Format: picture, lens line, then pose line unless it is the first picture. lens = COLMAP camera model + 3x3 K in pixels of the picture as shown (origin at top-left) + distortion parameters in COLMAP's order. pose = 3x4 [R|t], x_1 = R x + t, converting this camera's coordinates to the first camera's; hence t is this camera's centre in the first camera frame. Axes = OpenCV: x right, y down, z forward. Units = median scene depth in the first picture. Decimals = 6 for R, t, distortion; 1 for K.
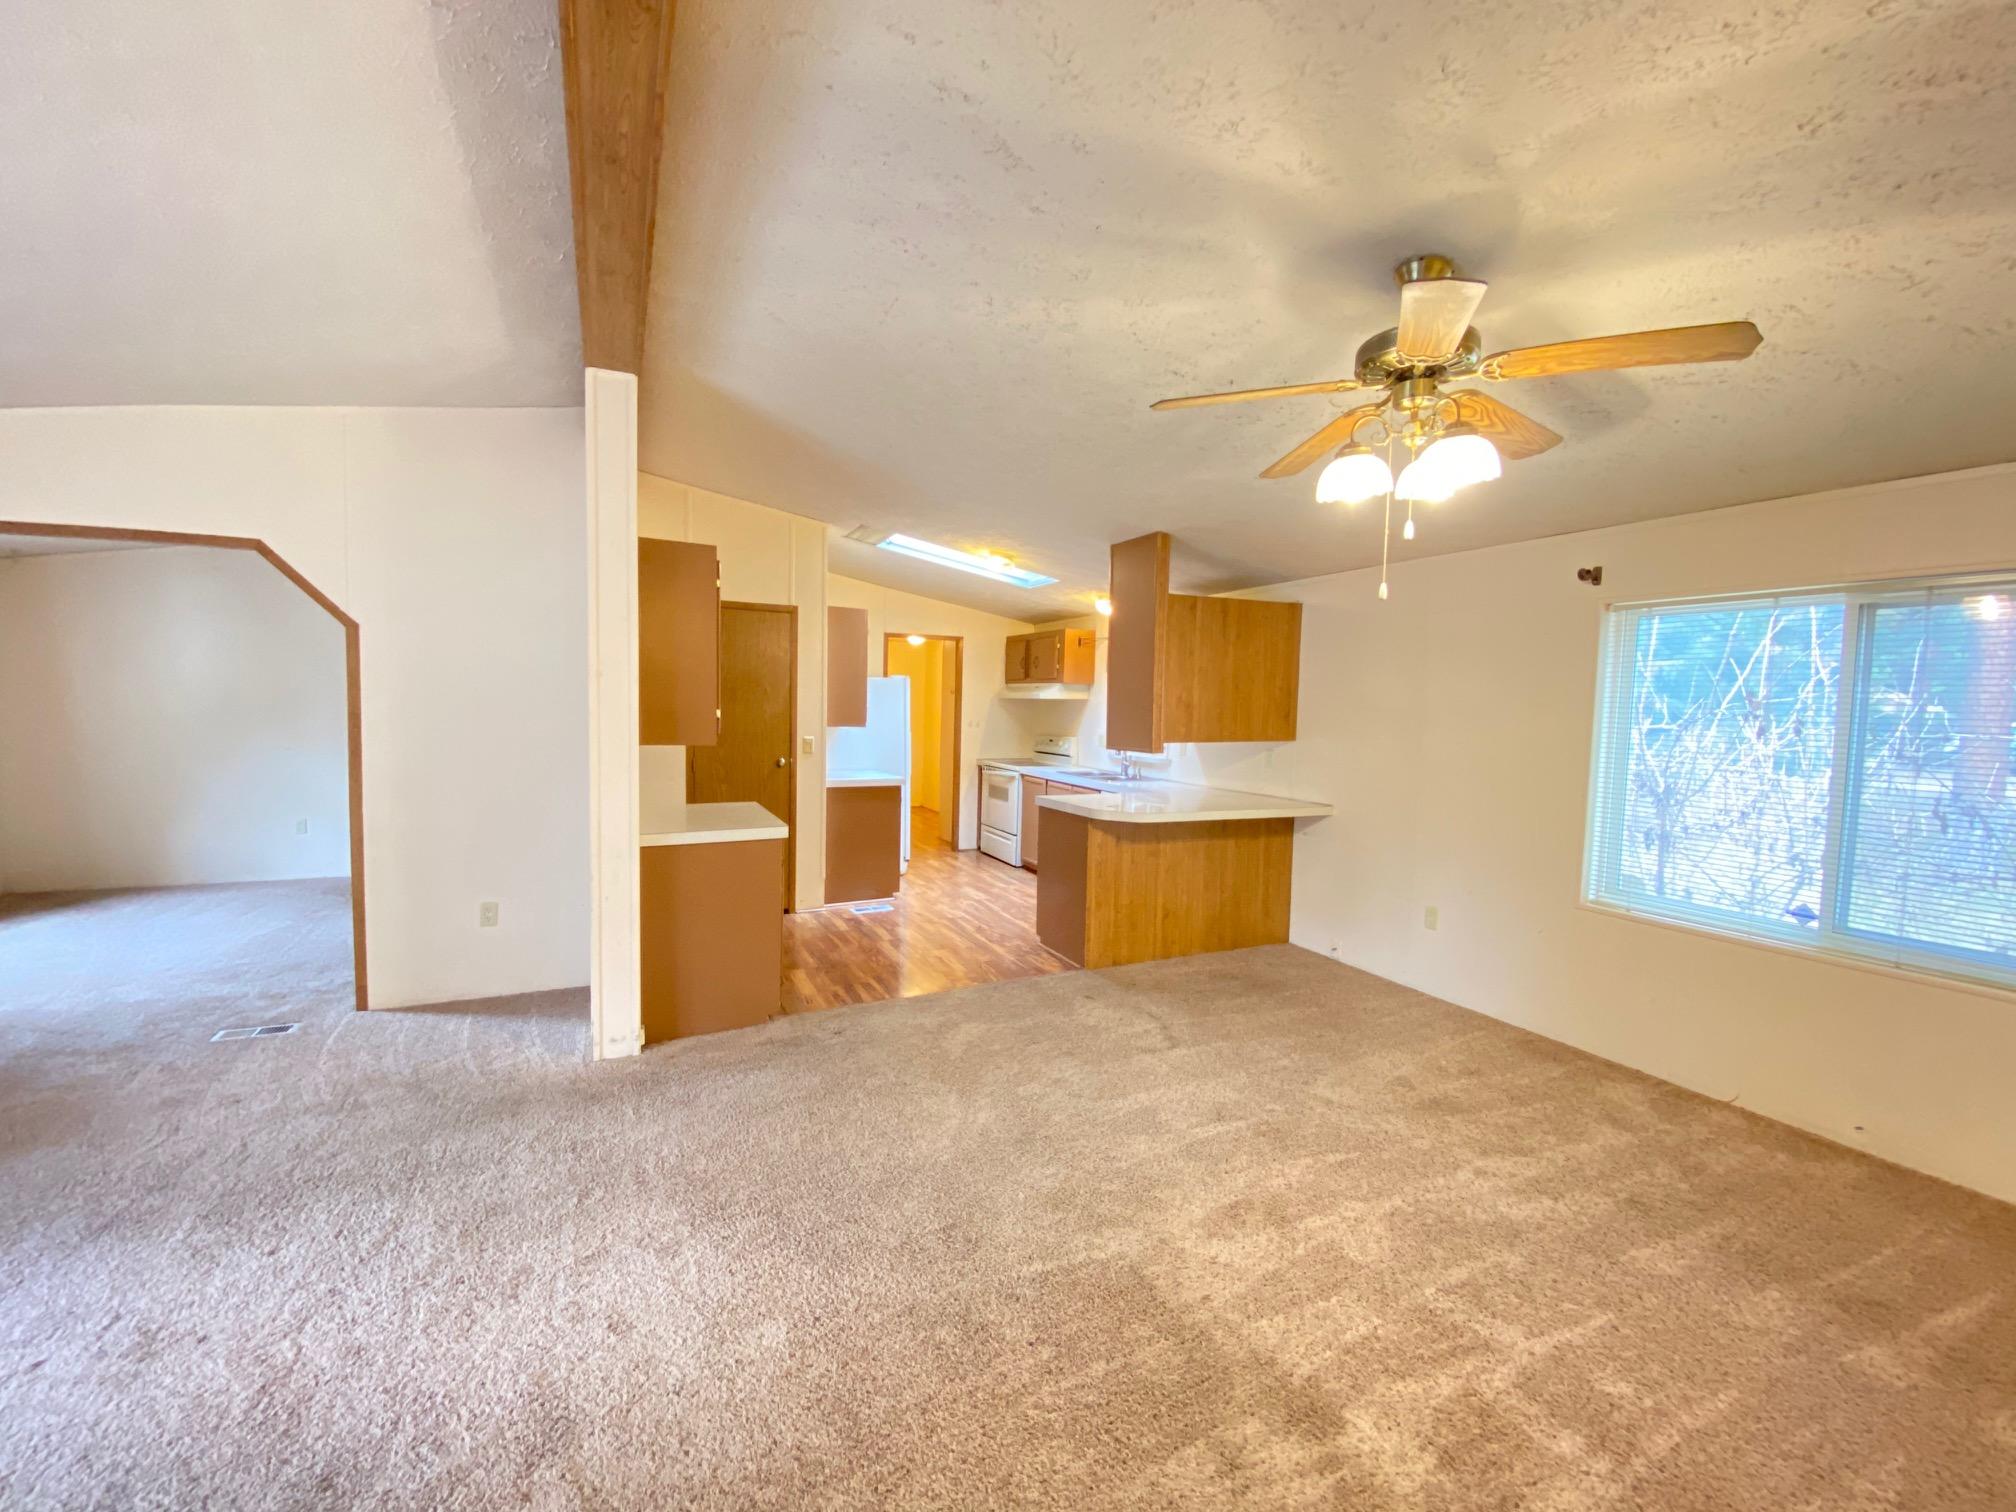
lens RADIAL K [[814.2, 0, 1005.3], [0, 814.2, 760.1], [0, 0, 1]] dist [0.051502, -0.044212]
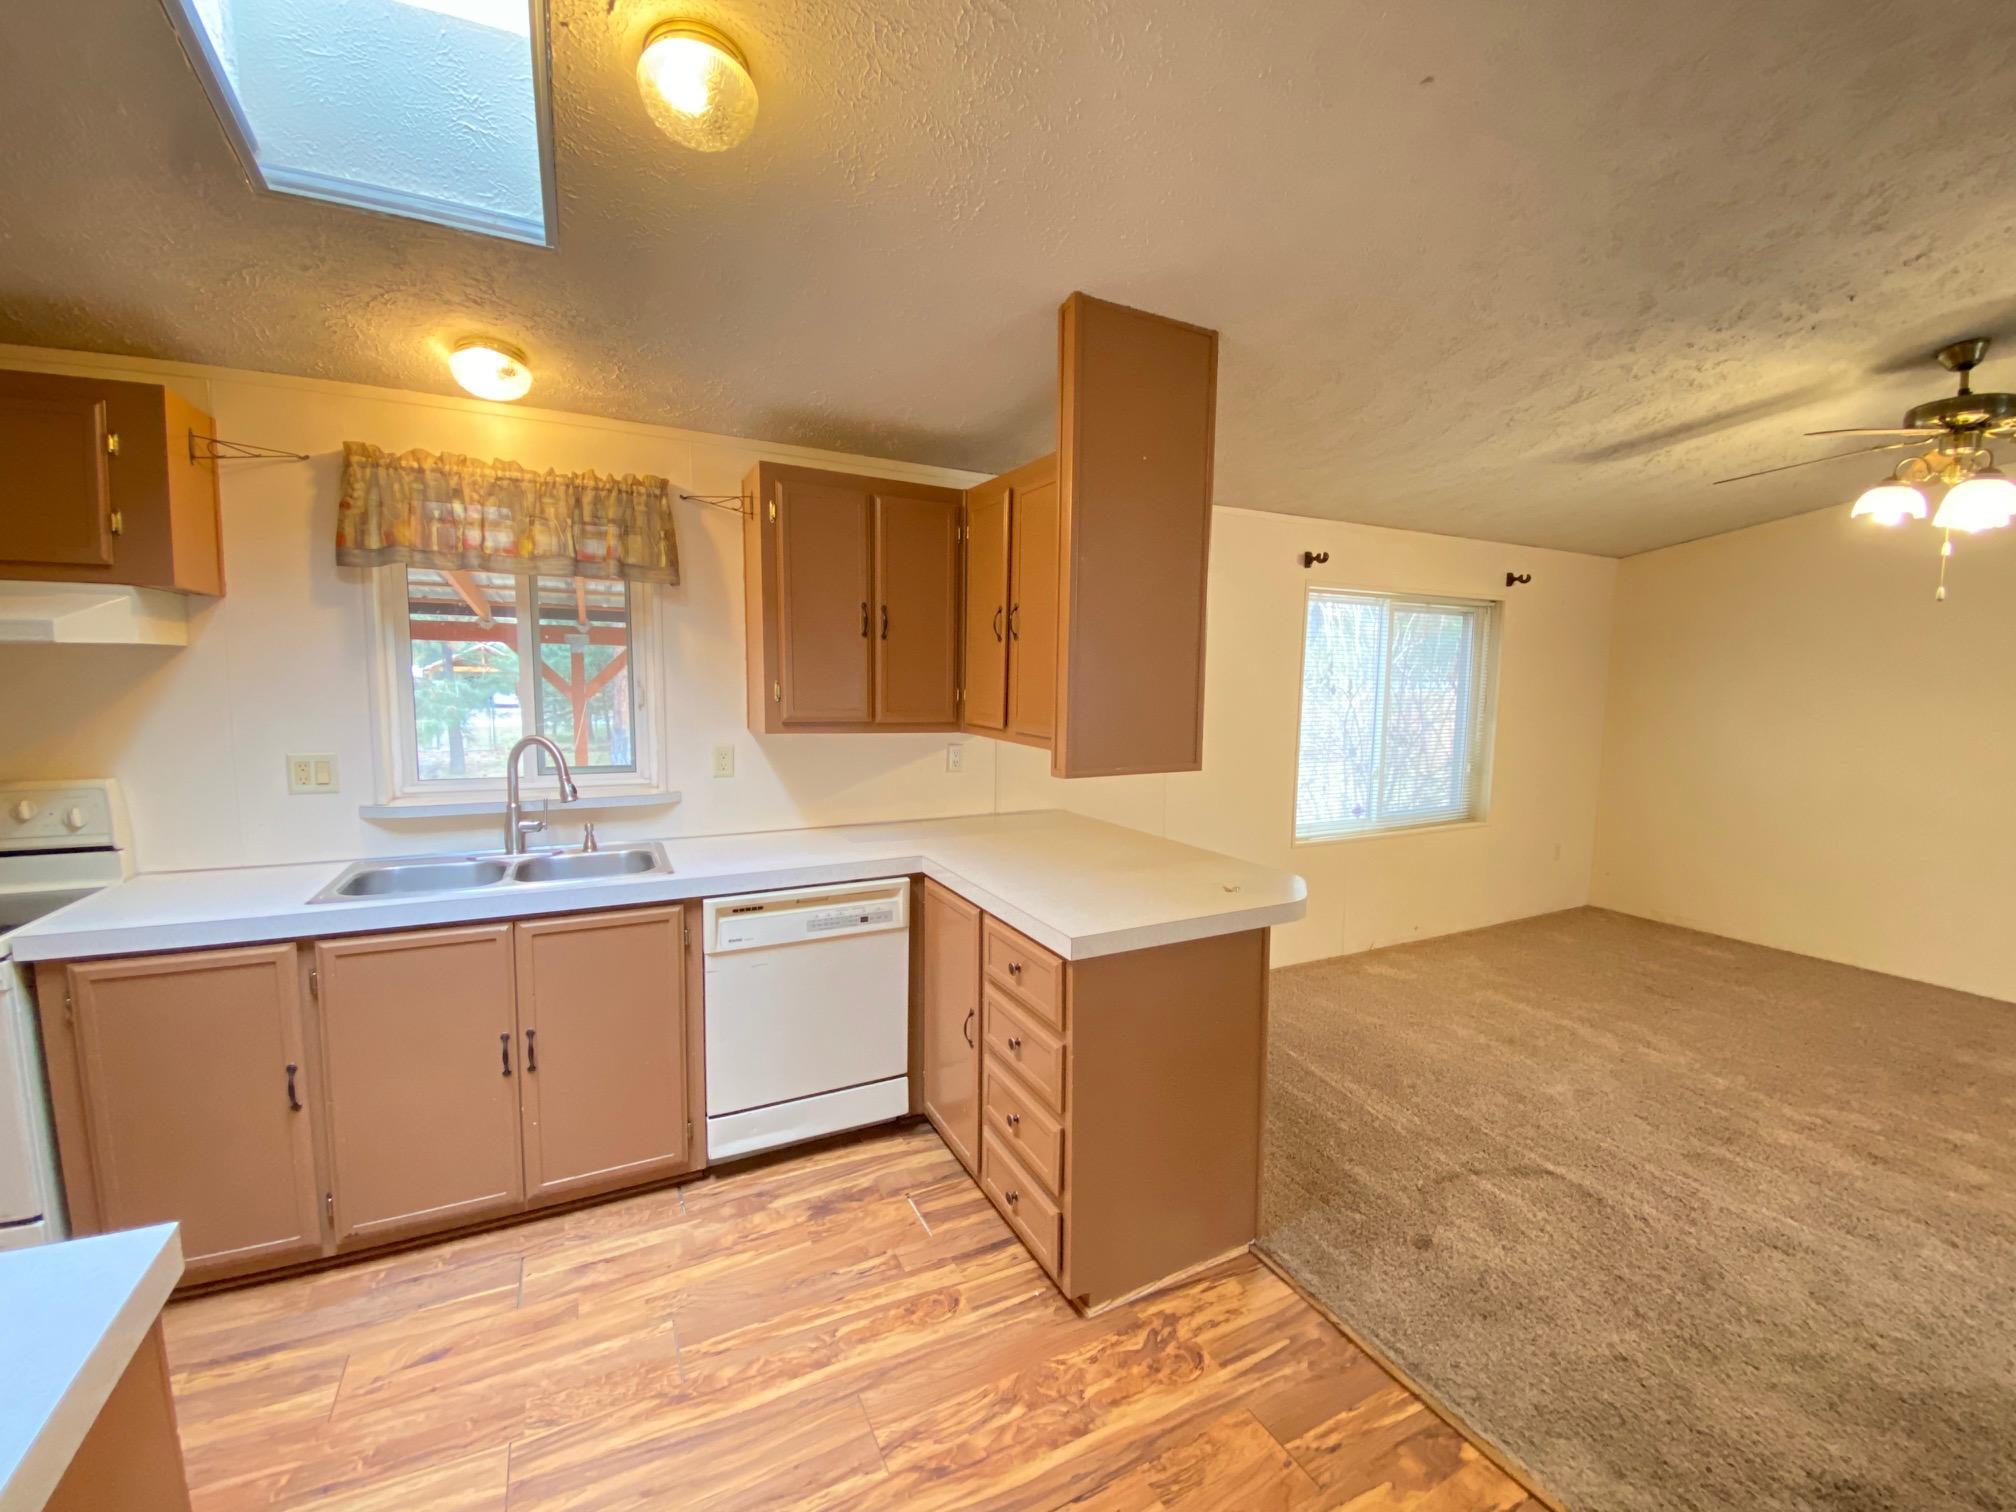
lens RADIAL K [[815.2, 0, 1008.0], [0, 815.2, 756.0], [0, 0, 1]] dist [0.025998, -0.022366]
pose [[-0.032259, -0.122893, 0.991895, -0.351790], [0.050499, 0.990944, 0.124418, -0.094719], [-0.998203, 0.054104, -0.025761, 1.181784]]
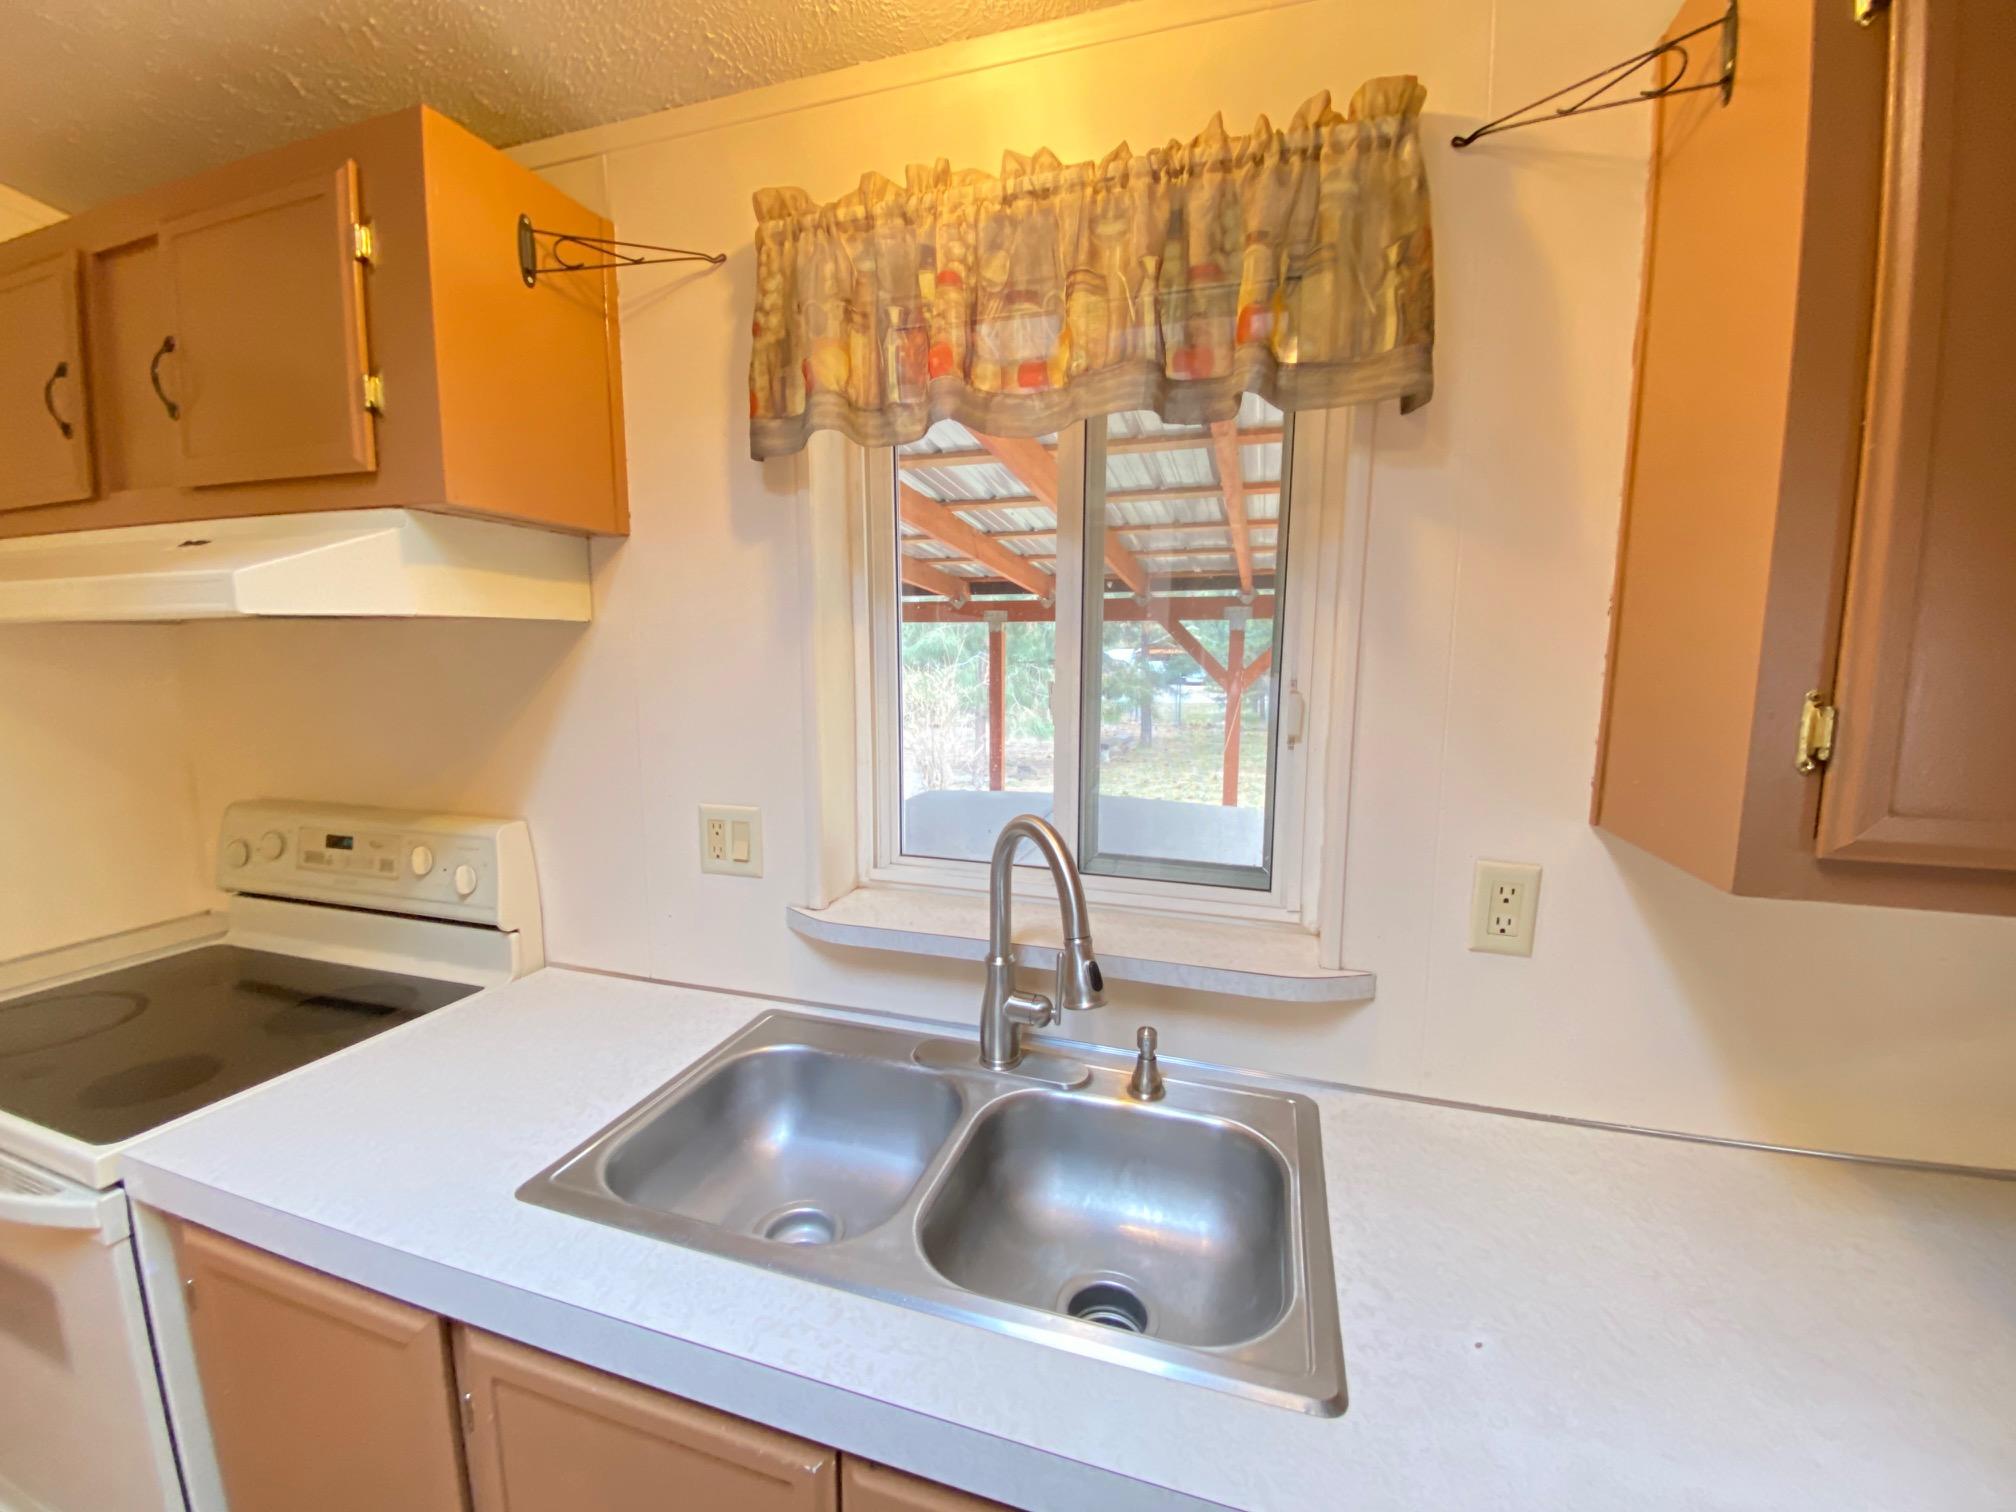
lens RADIAL K [[810.3, 0, 1004.7], [0, 810.3, 760.1], [0, 0, 1]] dist [-0.000382, -0.011042]
pose [[0.681766, -0.121885, 0.721345, 0.050018], [0.060644, 0.992046, 0.110309, -0.096800], [-0.729052, -0.031459, 0.683735, 1.341427]]
